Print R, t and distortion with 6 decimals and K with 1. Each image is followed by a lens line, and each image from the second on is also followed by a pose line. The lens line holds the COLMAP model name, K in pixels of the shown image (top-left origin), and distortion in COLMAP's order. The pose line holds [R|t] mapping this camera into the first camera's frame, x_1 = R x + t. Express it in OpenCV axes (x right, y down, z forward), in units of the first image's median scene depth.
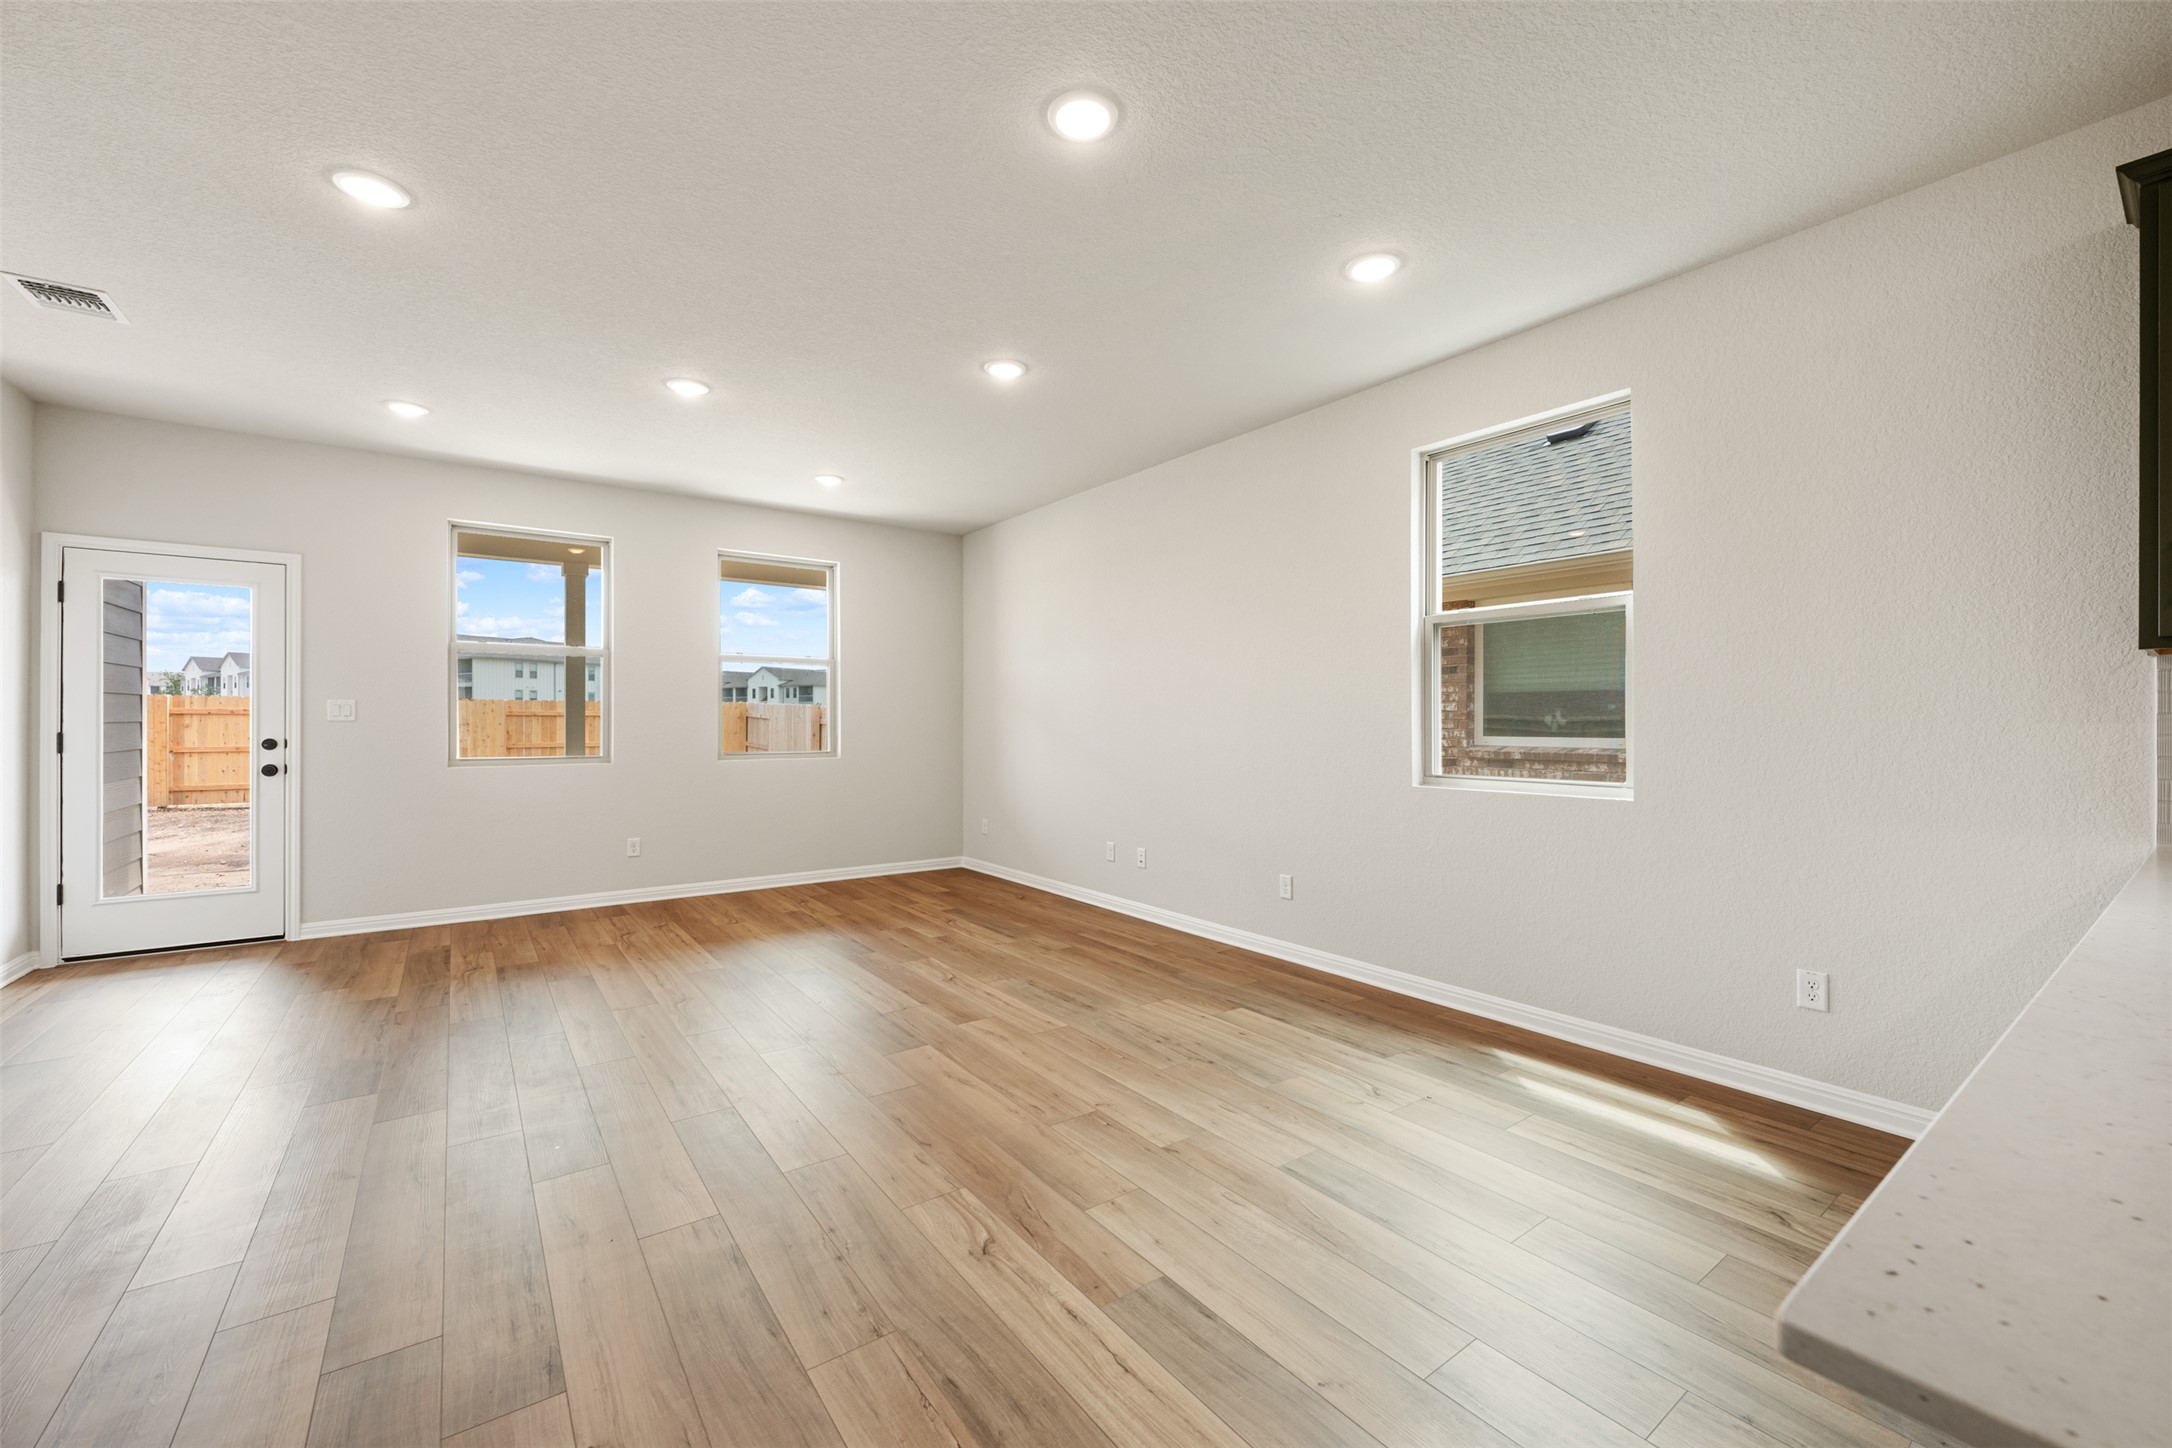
lens RADIAL K [[858.3, 0, 1083.5], [0, 858.3, 718.7], [0, 0, 1]] dist [-0.000075, 0.000079]
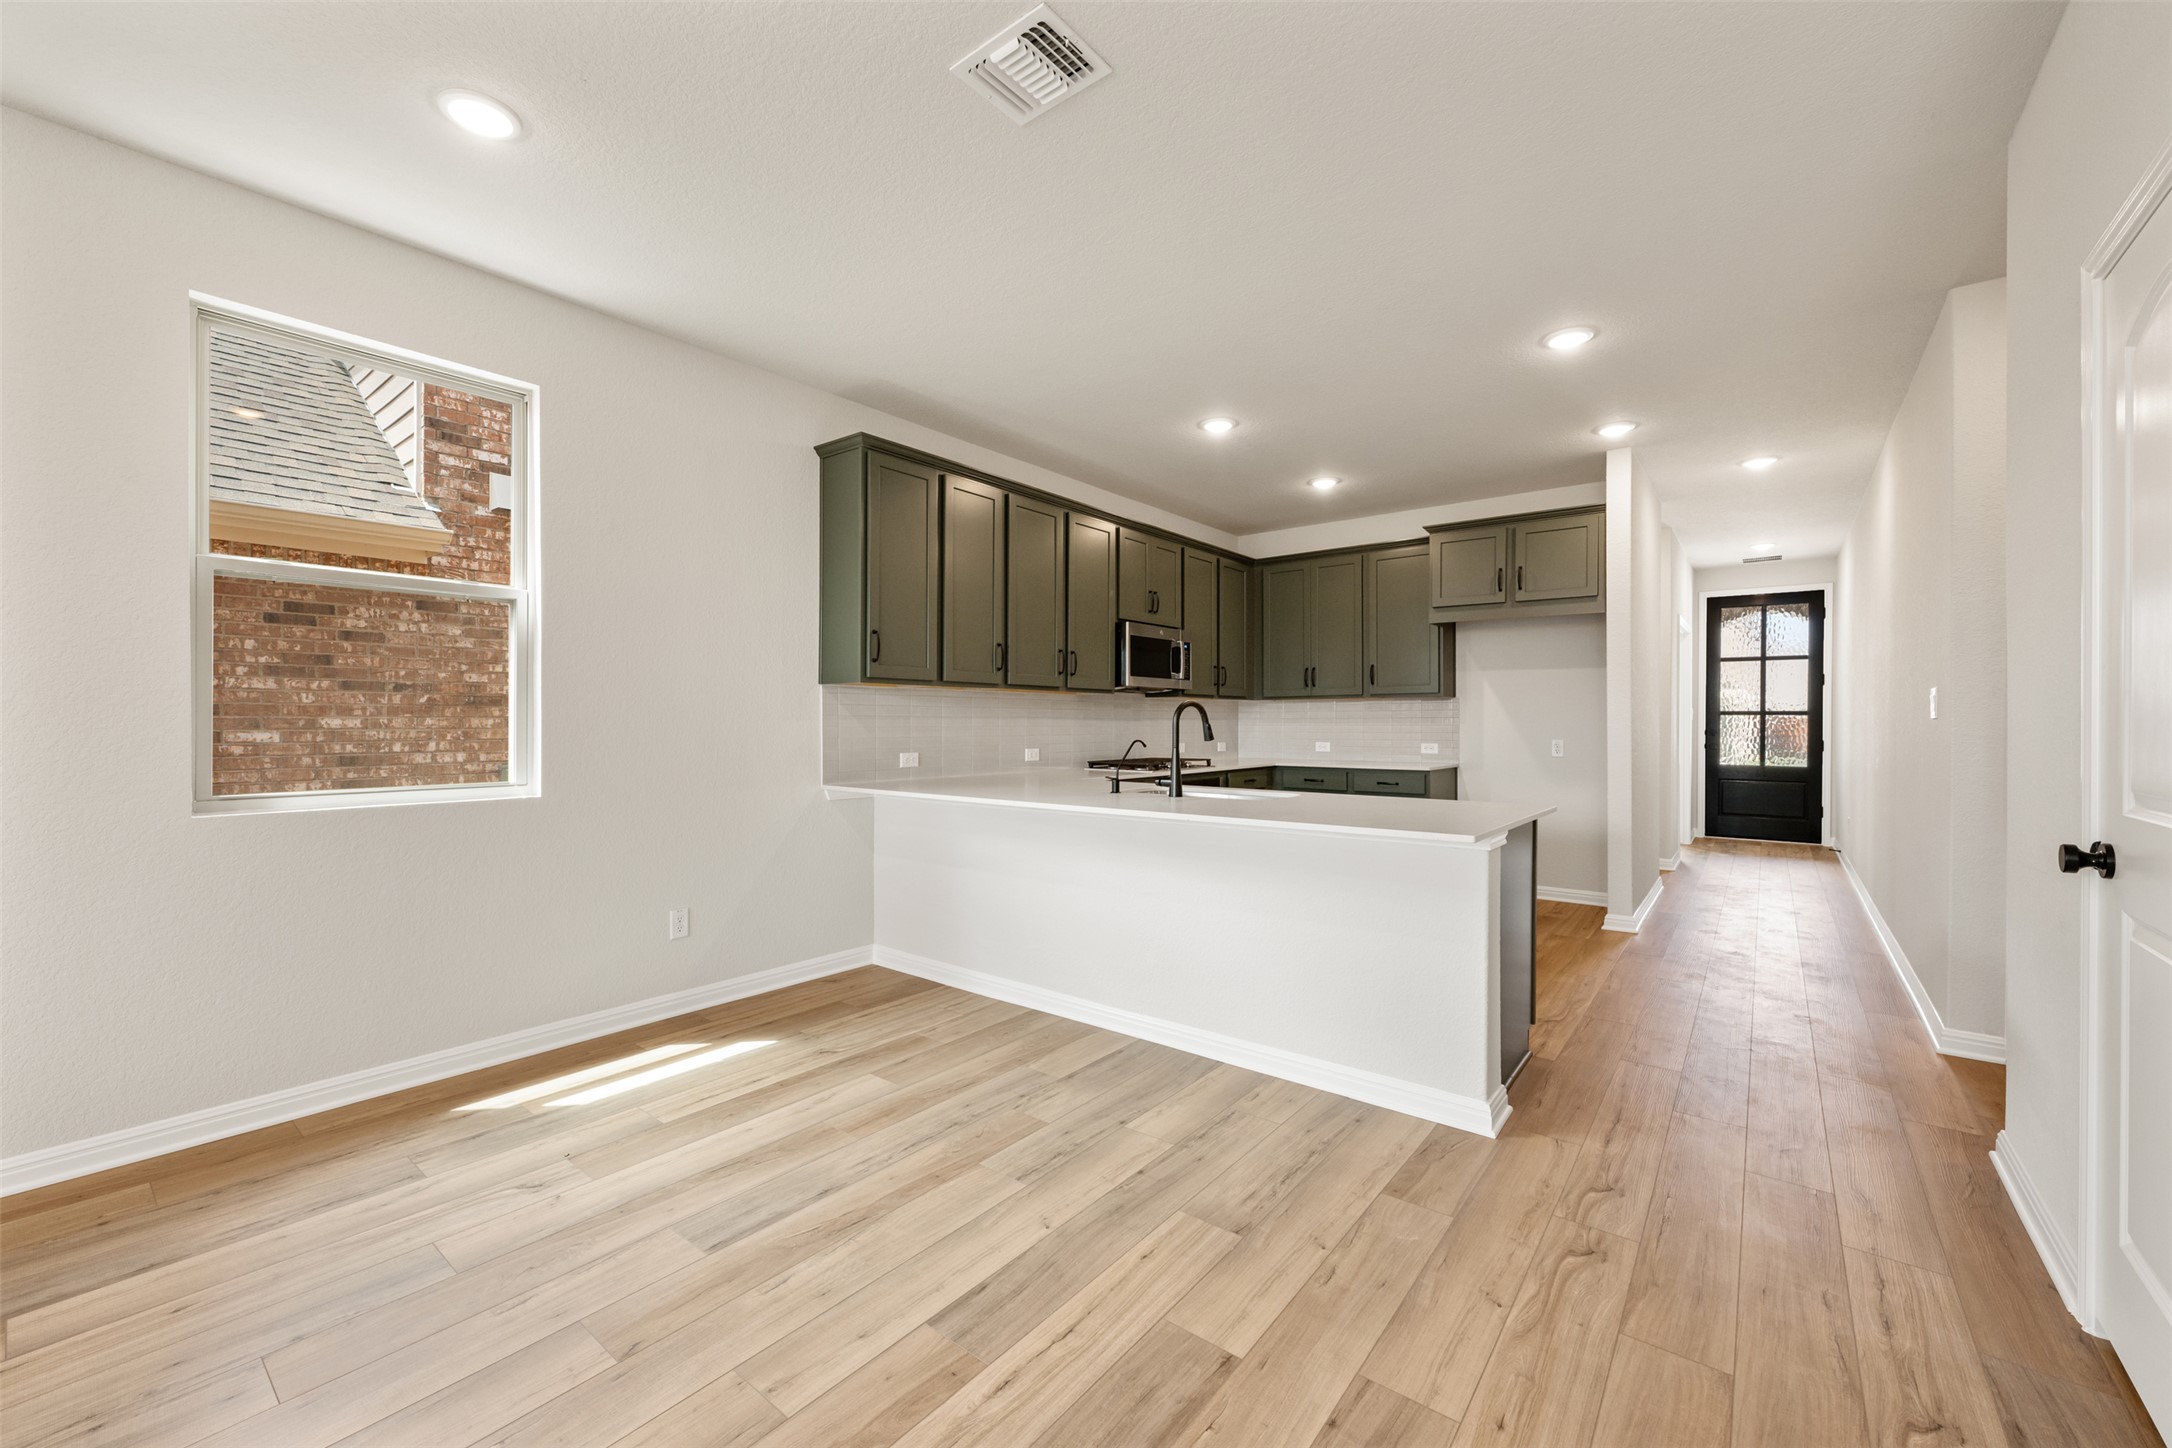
lens RADIAL K [[858.3, 0, 1083.5], [0, 858.3, 718.7], [0, 0, 1]] dist [-0.000075, 0.000079]
pose [[-0.261807, 0.001225, 0.965119, -0.385977], [-0.006839, 0.999972, -0.003125, 0.002294], [-0.965096, -0.007419, -0.261791, 0.500012]]
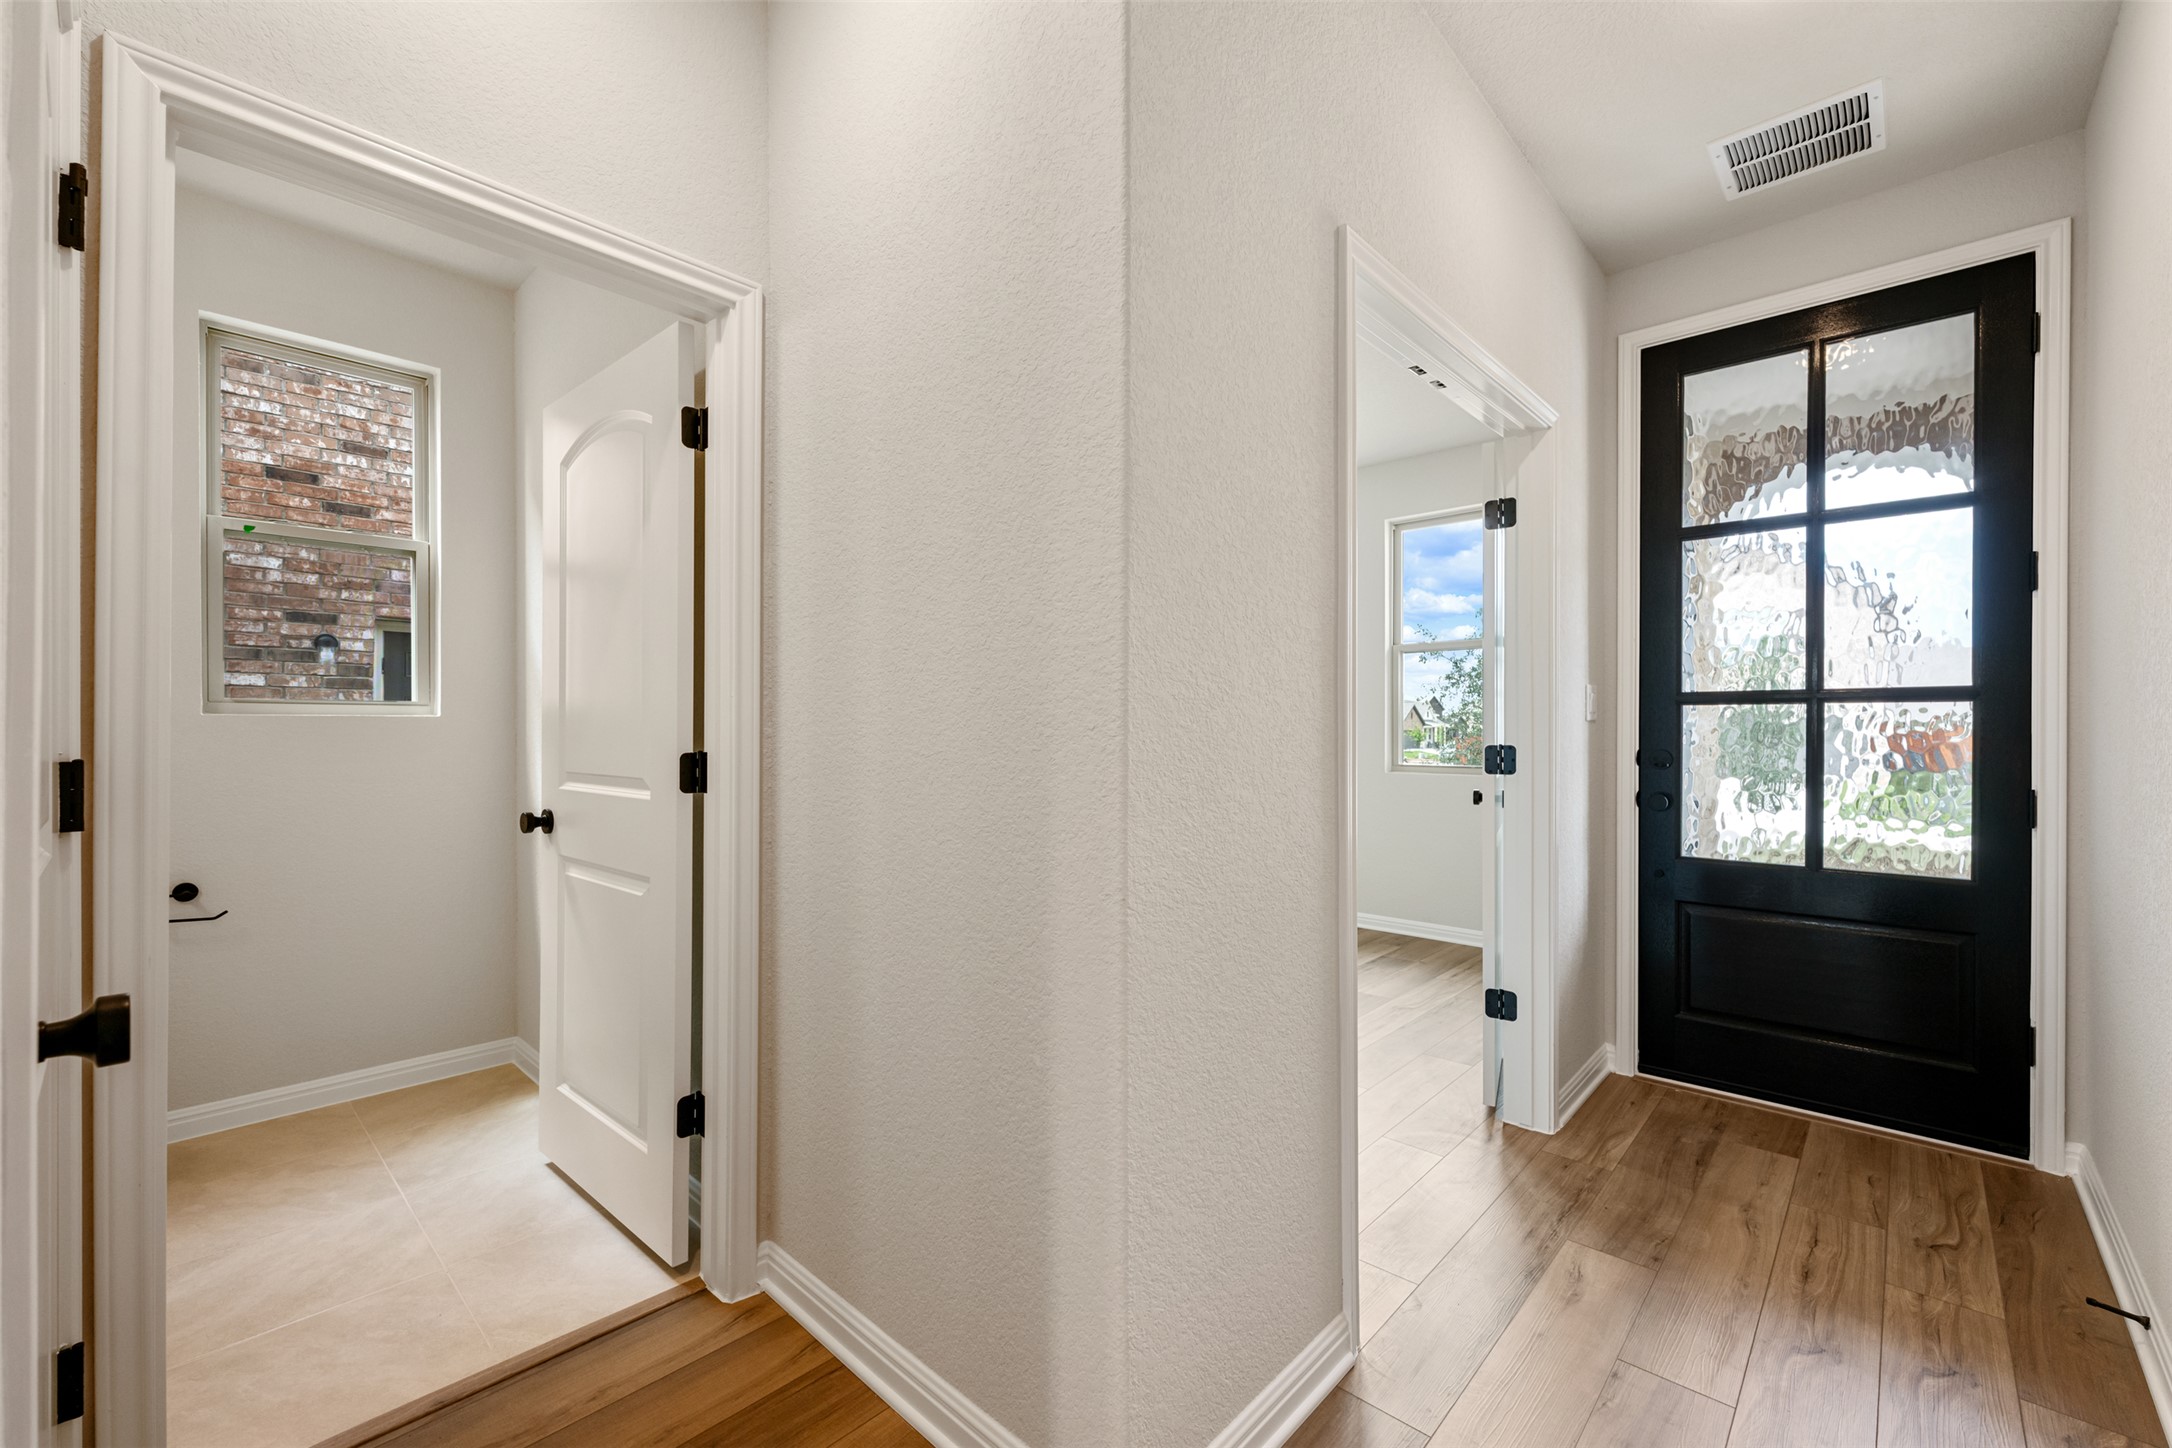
lens RADIAL K [[883.3, 0, 1086.4], [0, 883.3, 729.0], [0, 0, 1]] dist [0.000694, 0.000232]
pose [[-0.183930, 0.005719, 0.982923, 0.661689], [-0.004836, 0.999966, -0.006723, 0.003020], [-0.982928, -0.005990, -0.183896, -1.005088]]
